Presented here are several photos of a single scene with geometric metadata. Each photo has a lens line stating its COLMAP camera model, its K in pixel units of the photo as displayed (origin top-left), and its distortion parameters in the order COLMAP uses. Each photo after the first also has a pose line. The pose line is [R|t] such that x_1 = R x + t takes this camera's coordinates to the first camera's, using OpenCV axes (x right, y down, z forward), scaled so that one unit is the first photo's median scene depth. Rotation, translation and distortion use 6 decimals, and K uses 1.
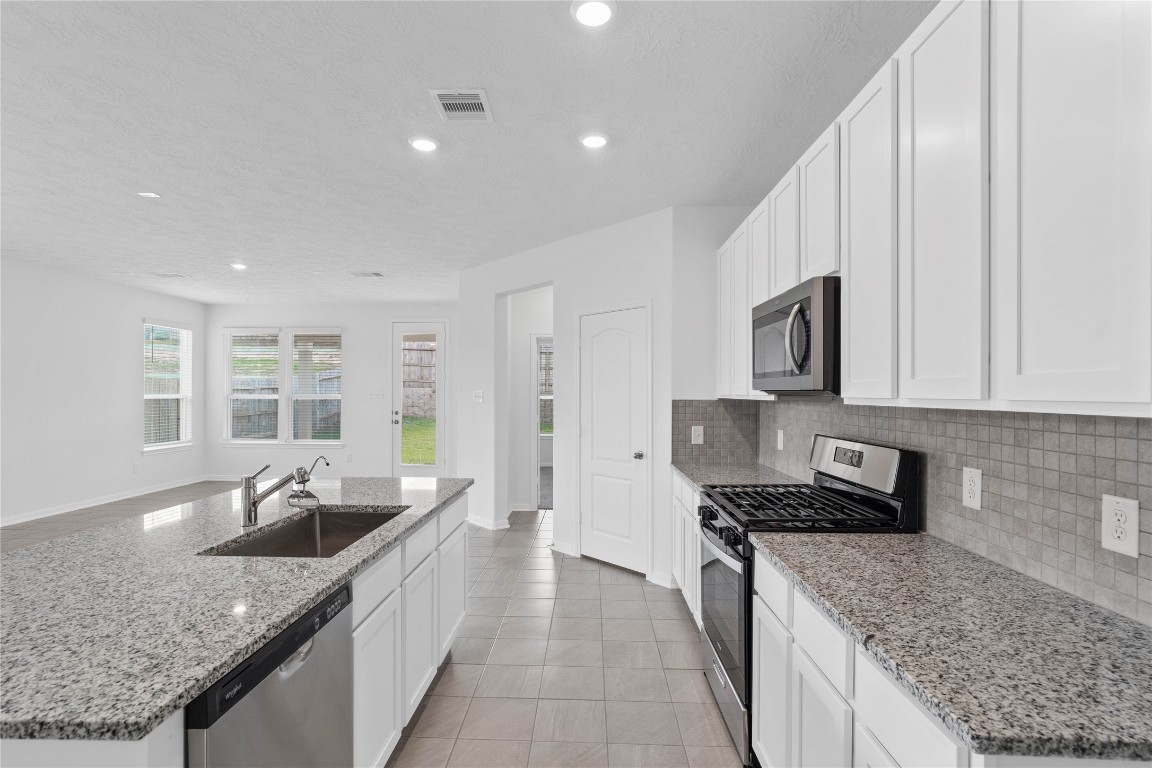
lens RADIAL K [[549.7, 0, 572.4], [0, 549.7, 392.2], [0, 0, 1]] dist [-0.006343, 0.003003]
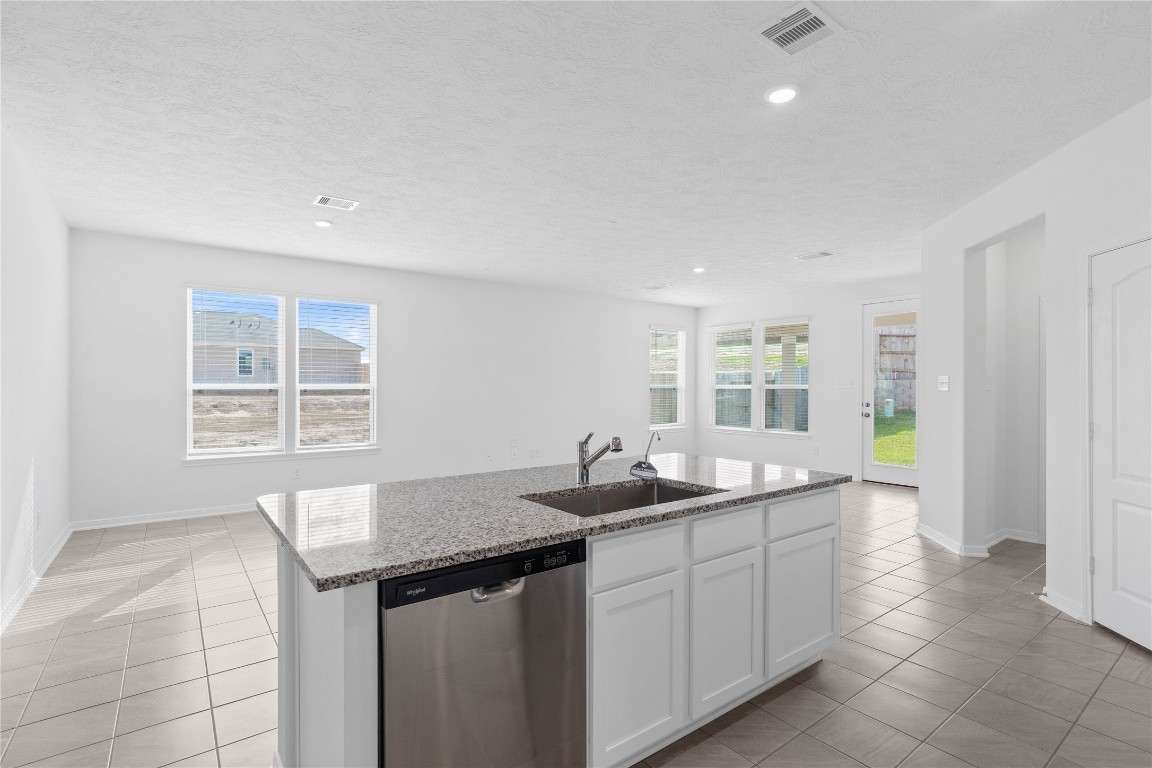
lens RADIAL K [[549.7, 0, 572.7], [0, 549.7, 385.9], [0, 0, 1]] dist [-0.006343, 0.003003]
pose [[0.626417, -0.005530, -0.779468, 0.136708], [0.002499, 0.999984, -0.005087, 0.017952], [0.779484, 0.001239, 0.626421, 0.111202]]
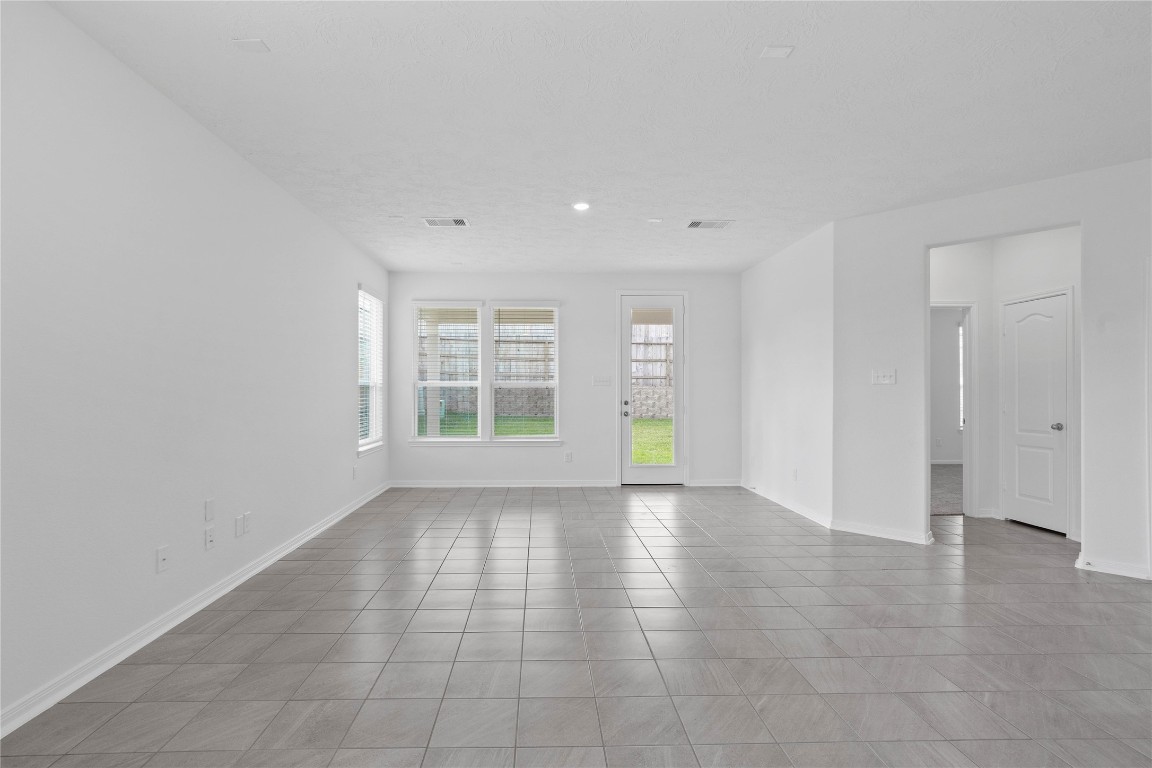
lens RADIAL K [[549.7, 0, 570.3], [0, 549.7, 385.9], [0, 0, 1]] dist [-0.006343, 0.003003]
pose [[0.997081, -0.001867, 0.076327, -0.824124], [0.002351, 0.999978, -0.006249, 0.029589], [-0.076314, 0.006411, 0.997063, 0.300779]]
